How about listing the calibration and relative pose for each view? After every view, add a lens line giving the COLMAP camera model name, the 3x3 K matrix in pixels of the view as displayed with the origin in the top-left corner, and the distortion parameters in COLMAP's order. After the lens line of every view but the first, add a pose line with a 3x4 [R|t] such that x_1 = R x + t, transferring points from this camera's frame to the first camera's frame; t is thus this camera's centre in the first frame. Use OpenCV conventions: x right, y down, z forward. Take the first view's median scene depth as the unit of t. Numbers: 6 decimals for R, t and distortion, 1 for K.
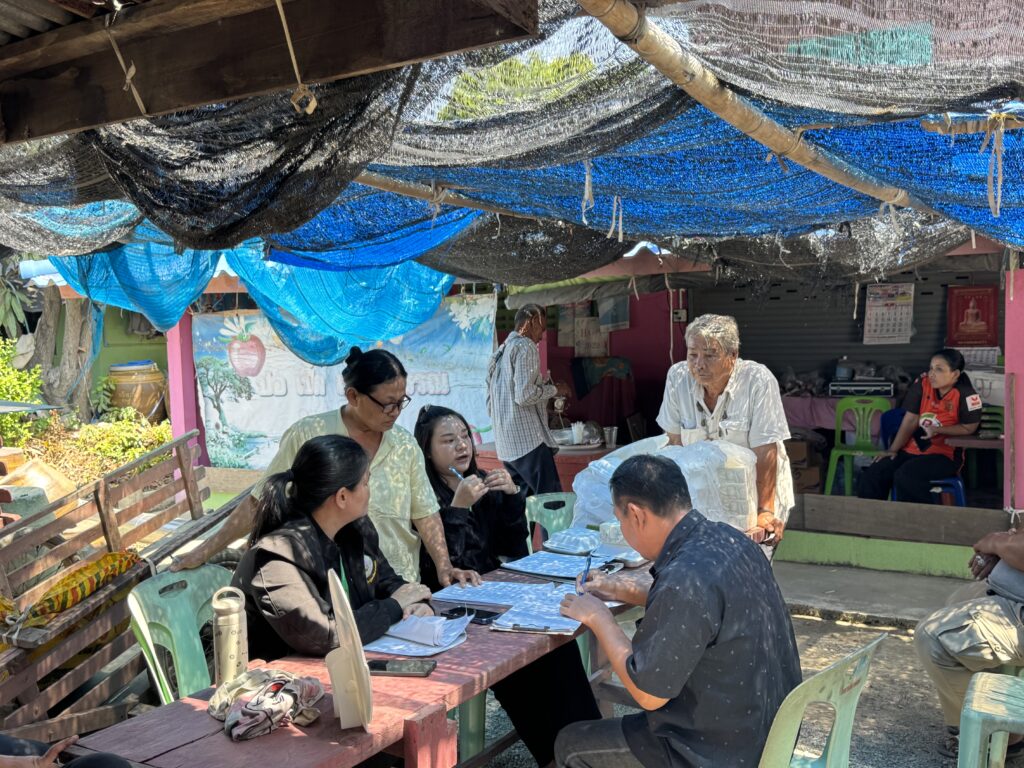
lens RADIAL K [[1037.3, 0, 516.9], [0, 1037.3, 389.1], [0, 0, 1]] dist [0.062700, 0.000000]
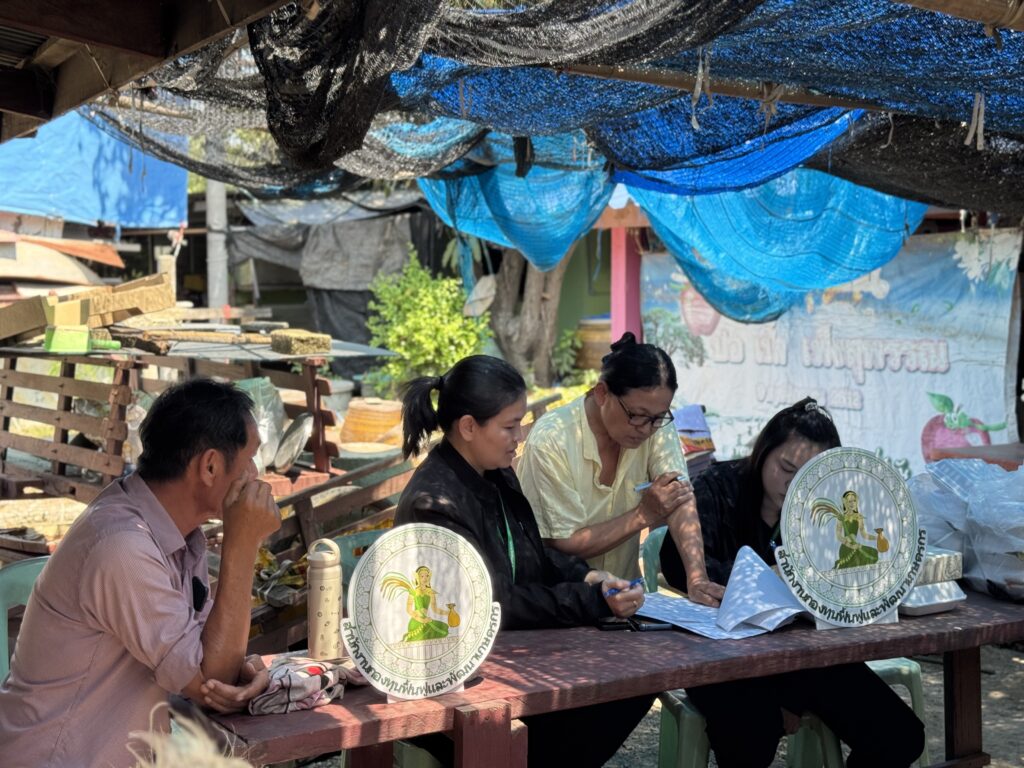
lens RADIAL K [[1465.4, 0, 507.5], [0, 1465.4, 383.7], [0, 0, 1]] dist [0.141285, 0.000000]
pose [[0.873831, 0.061491, -0.482326, 0.160141], [-0.056121, 0.998096, 0.025571, 0.003681], [0.482980, 0.004724, 0.875619, -0.014569]]
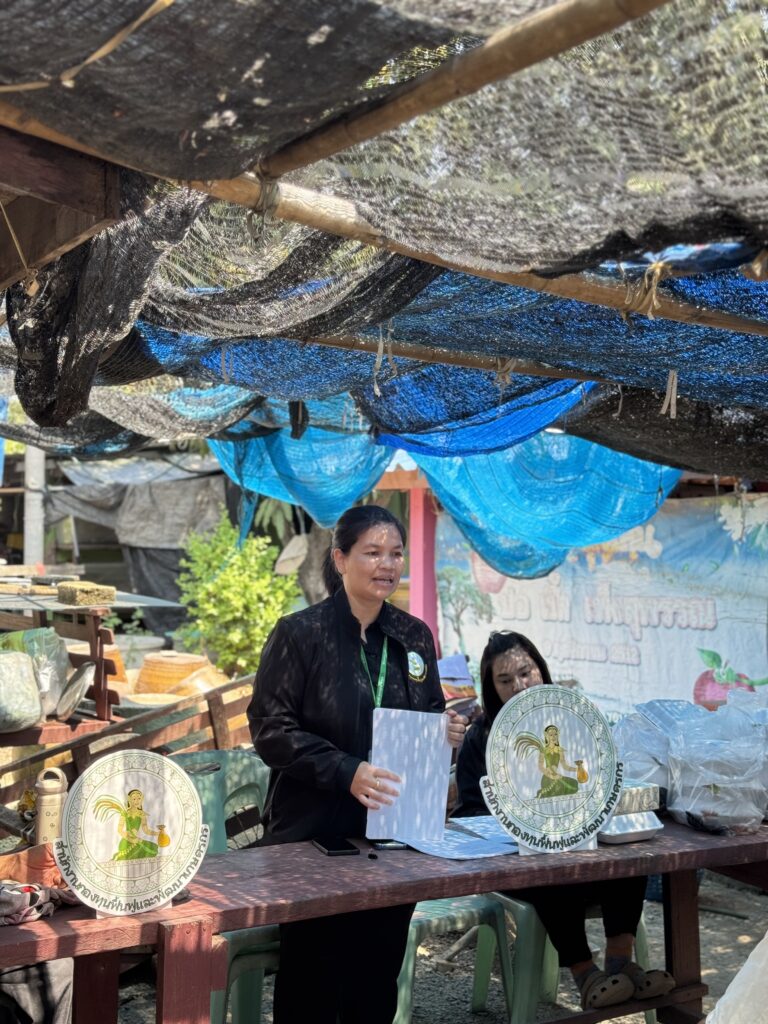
lens RADIAL K [[1465.4, 0, 391.4], [0, 1465.4, 509.4], [0, 0, 1]] dist [0.141285, 0.000000]
pose [[0.885960, 0.022955, -0.463193, 0.216510], [-0.062510, 0.995571, -0.070225, 0.008438], [0.459529, 0.091171, 0.883471, -0.032987]]
